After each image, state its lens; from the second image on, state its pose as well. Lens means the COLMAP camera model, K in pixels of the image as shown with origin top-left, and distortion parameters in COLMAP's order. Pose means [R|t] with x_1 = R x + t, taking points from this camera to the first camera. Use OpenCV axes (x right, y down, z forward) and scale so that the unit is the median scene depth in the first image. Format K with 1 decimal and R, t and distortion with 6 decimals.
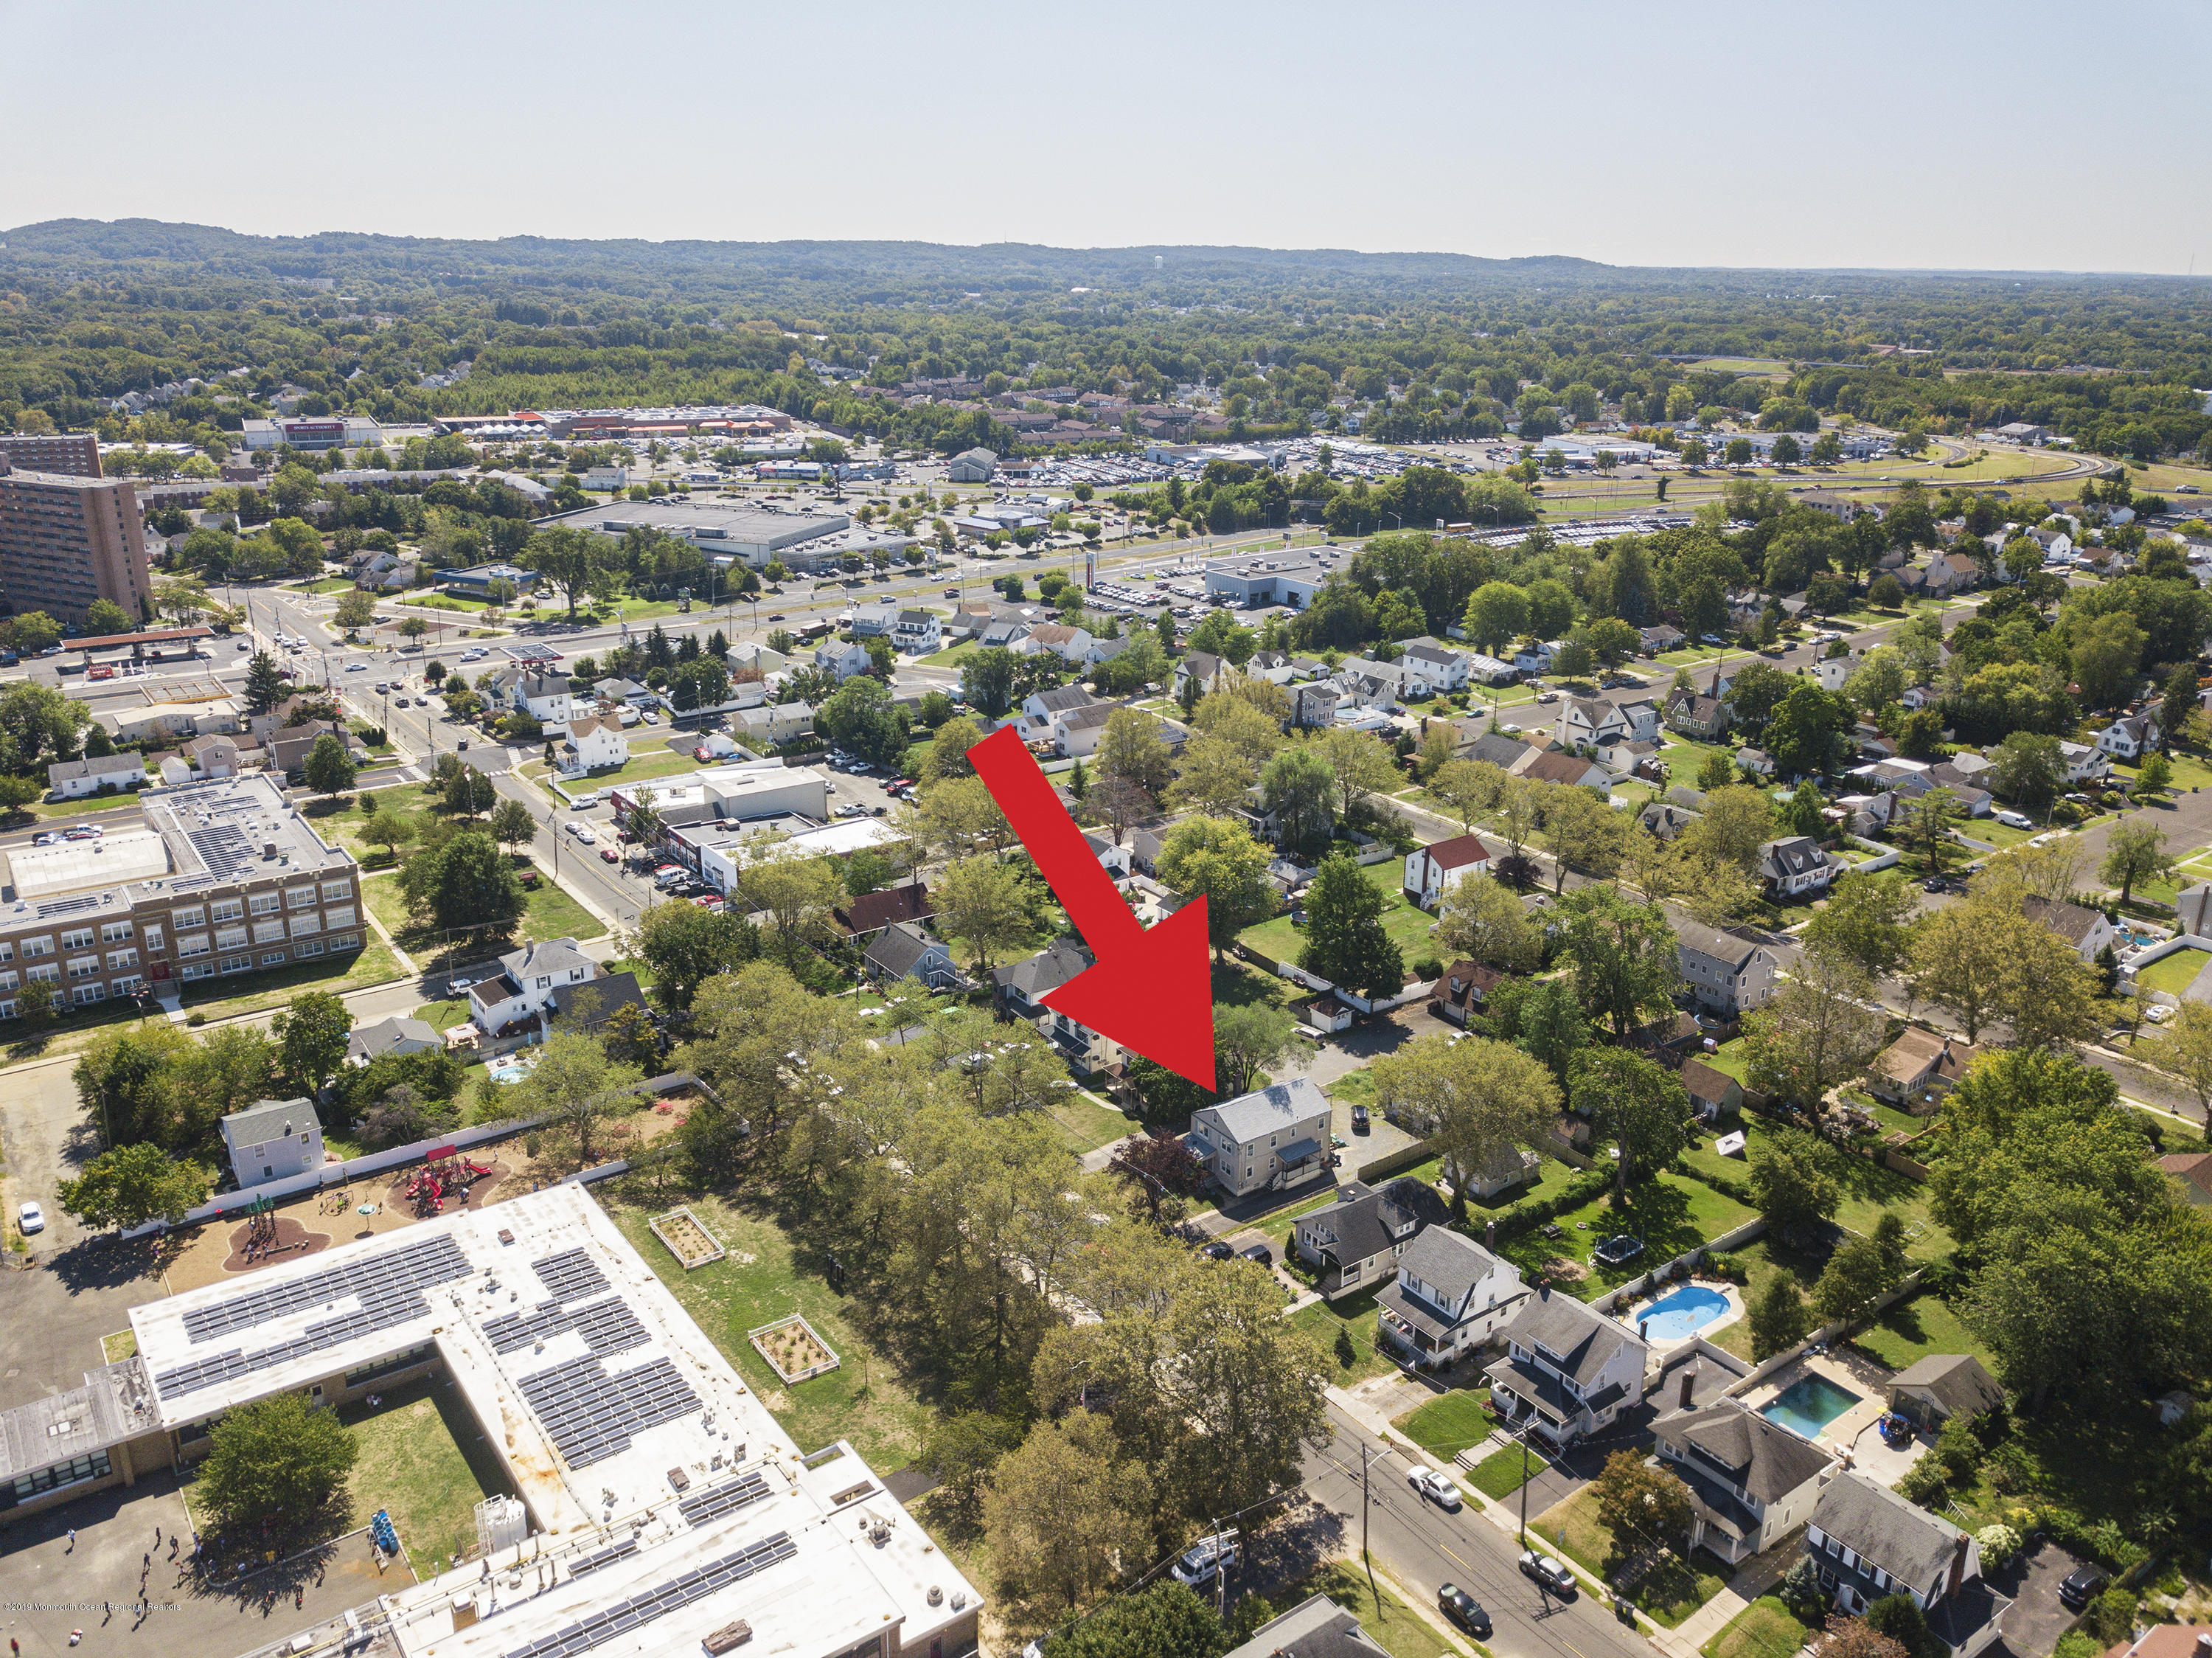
lens RADIAL K [[1659.7, 0, 1110.8], [0, 1659.7, 871.5], [0, 0, 1]] dist [0.049489, -0.056226]
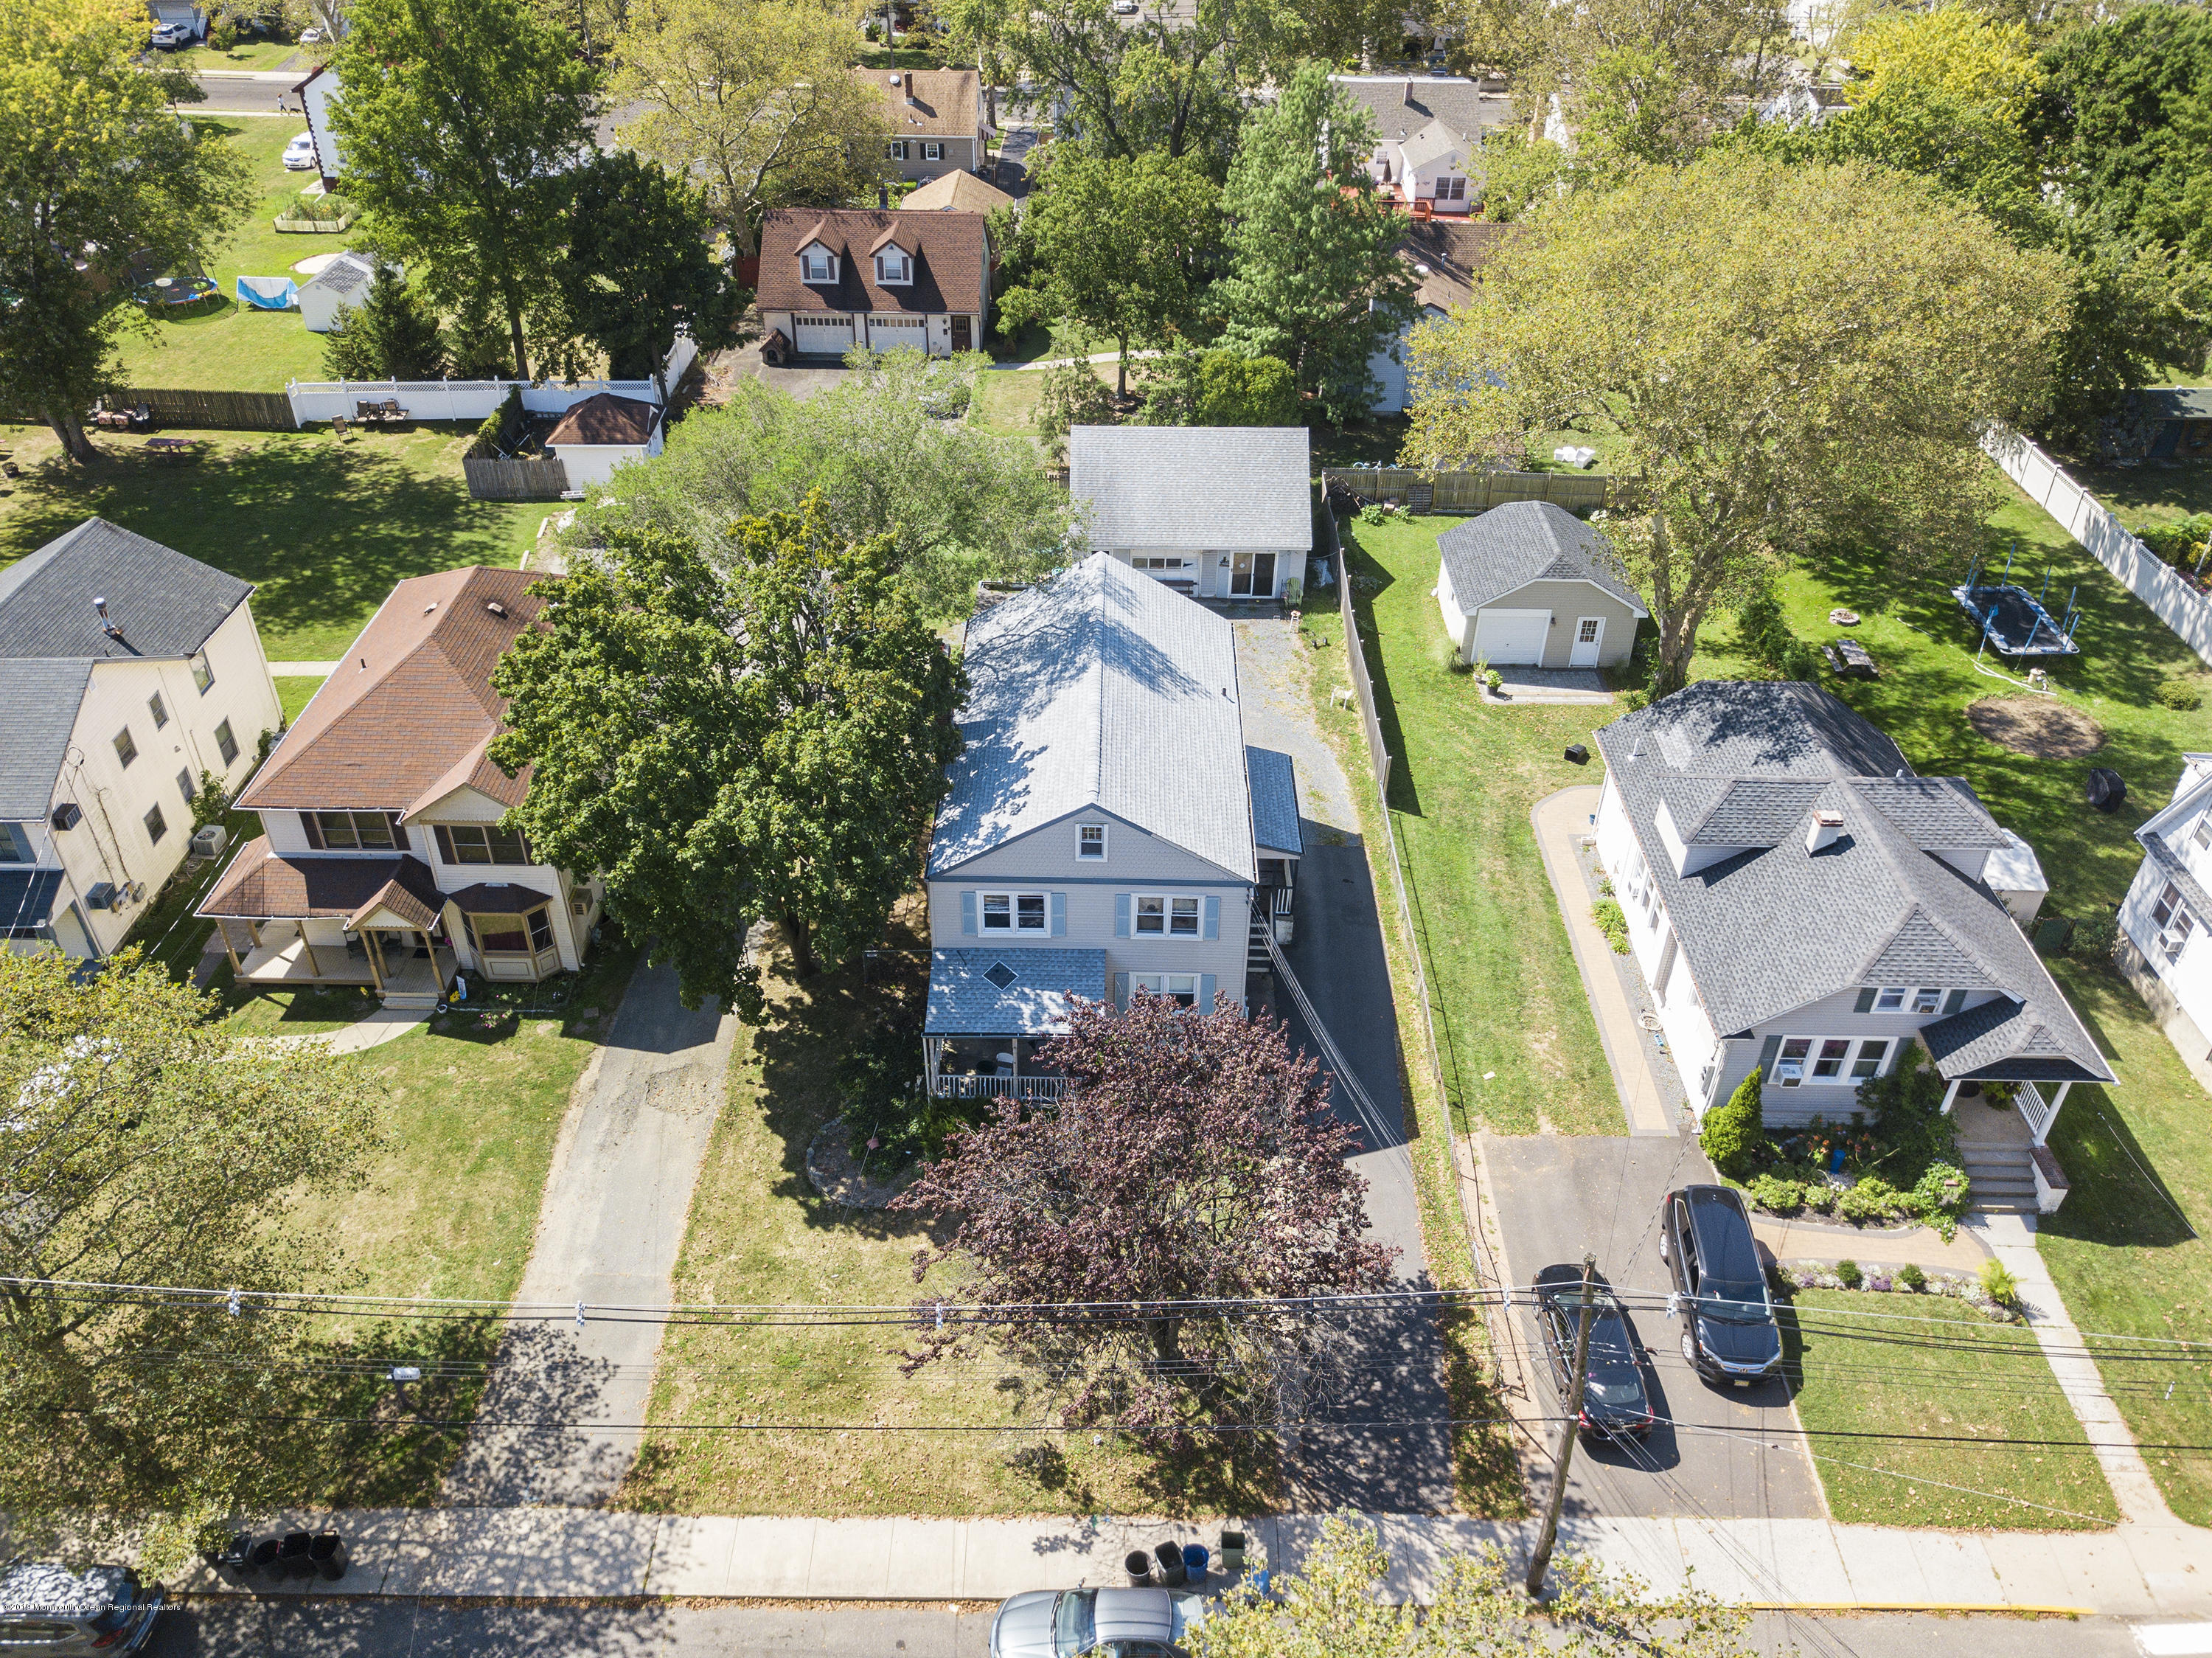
lens RADIAL K [[1702.4, 0, 1121.1], [0, 1702.4, 834.3], [0, 0, 1]] dist [0.008507, -0.004936]
pose [[0.592676, -0.481987, 0.645309, -0.091186], [0.278925, 0.874434, 0.396947, 0.061306], [-0.755603, -0.055269, 0.652694, 0.906018]]
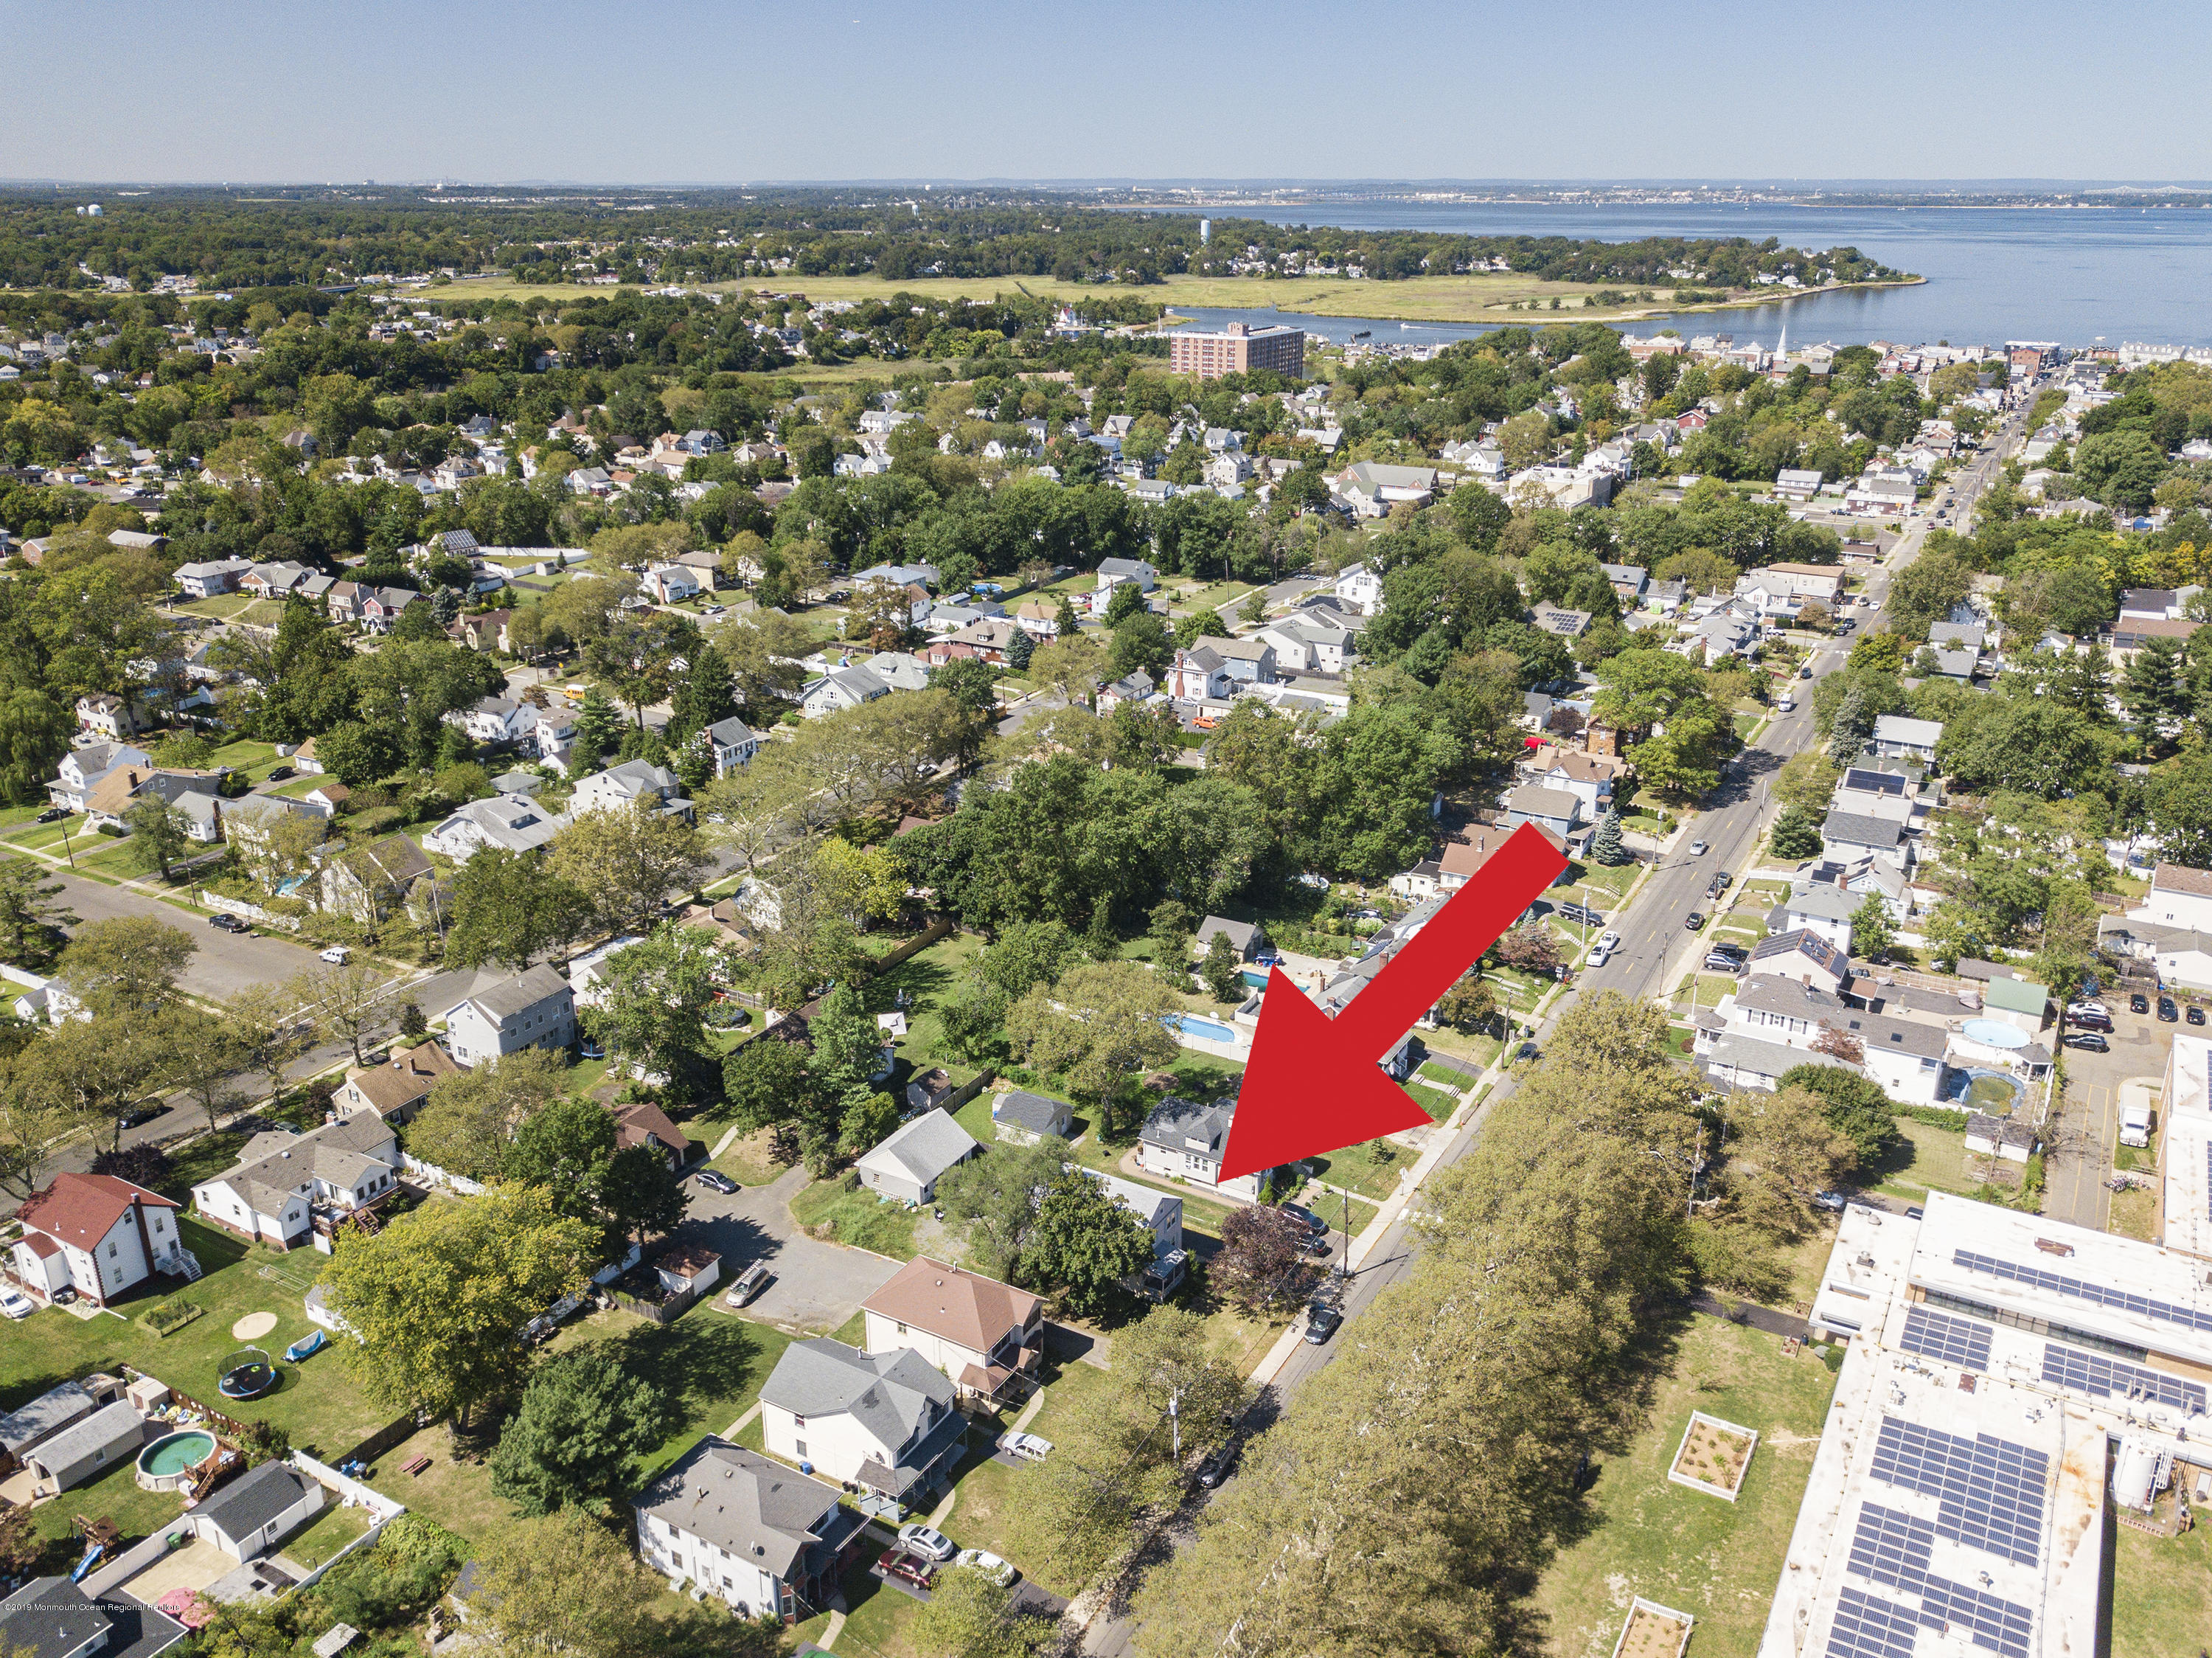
lens RADIAL K [[1749.1, 0, 1131.5], [0, 1749.1, 829.3], [0, 0, 1]] dist [0.002570, 0.002286]
pose [[-0.413421, -0.336480, 0.846088, -0.673968], [0.302746, 0.825553, 0.476243, -0.478682], [-0.858736, 0.453038, -0.239433, 1.224917]]
